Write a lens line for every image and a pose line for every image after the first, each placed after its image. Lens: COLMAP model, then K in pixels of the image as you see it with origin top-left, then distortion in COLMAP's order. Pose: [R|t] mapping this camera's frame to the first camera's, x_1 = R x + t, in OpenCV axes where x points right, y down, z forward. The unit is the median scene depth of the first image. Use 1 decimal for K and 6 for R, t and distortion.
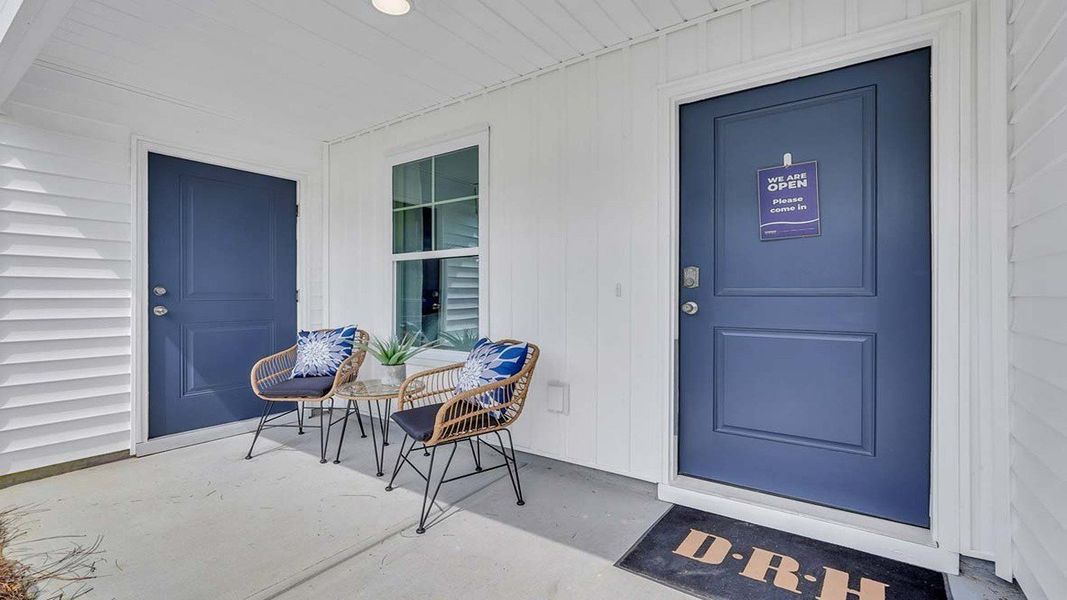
lens RADIAL K [[475.9, 0, 533.9], [0, 475.9, 297.3], [0, 0, 1]] dist [-0.007592, 0.002696]
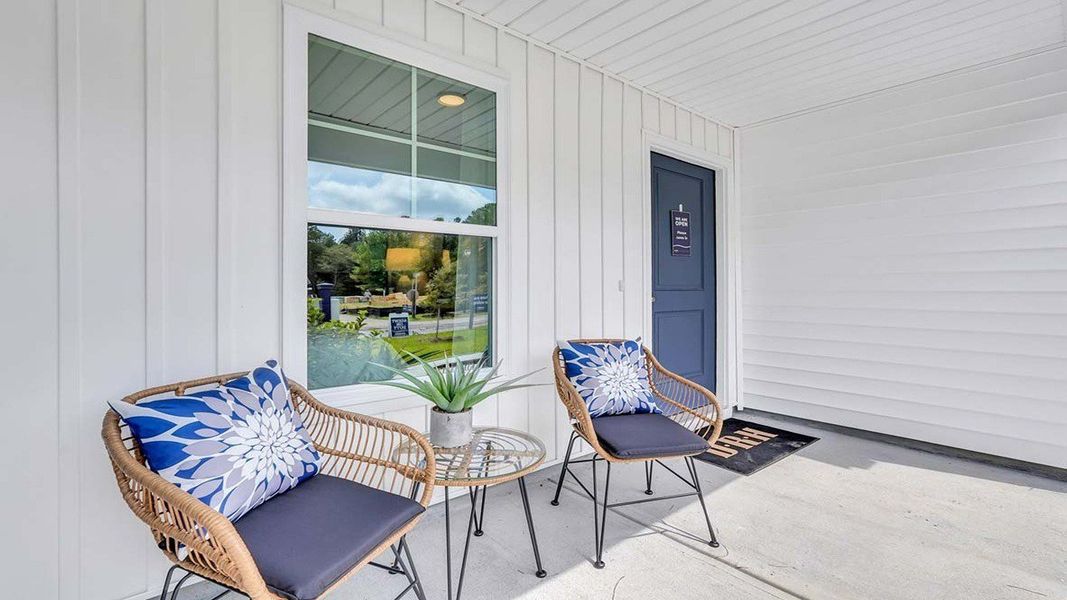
lens RADIAL K [[475.9, 0, 533.8], [0, 475.9, 290.8], [0, 0, 1]] dist [-0.007592, 0.002696]
pose [[0.250020, -0.003095, 0.968236, -1.202875], [0.011306, 0.999936, 0.000277, -0.007175], [-0.968175, 0.010878, 0.250039, 1.085396]]
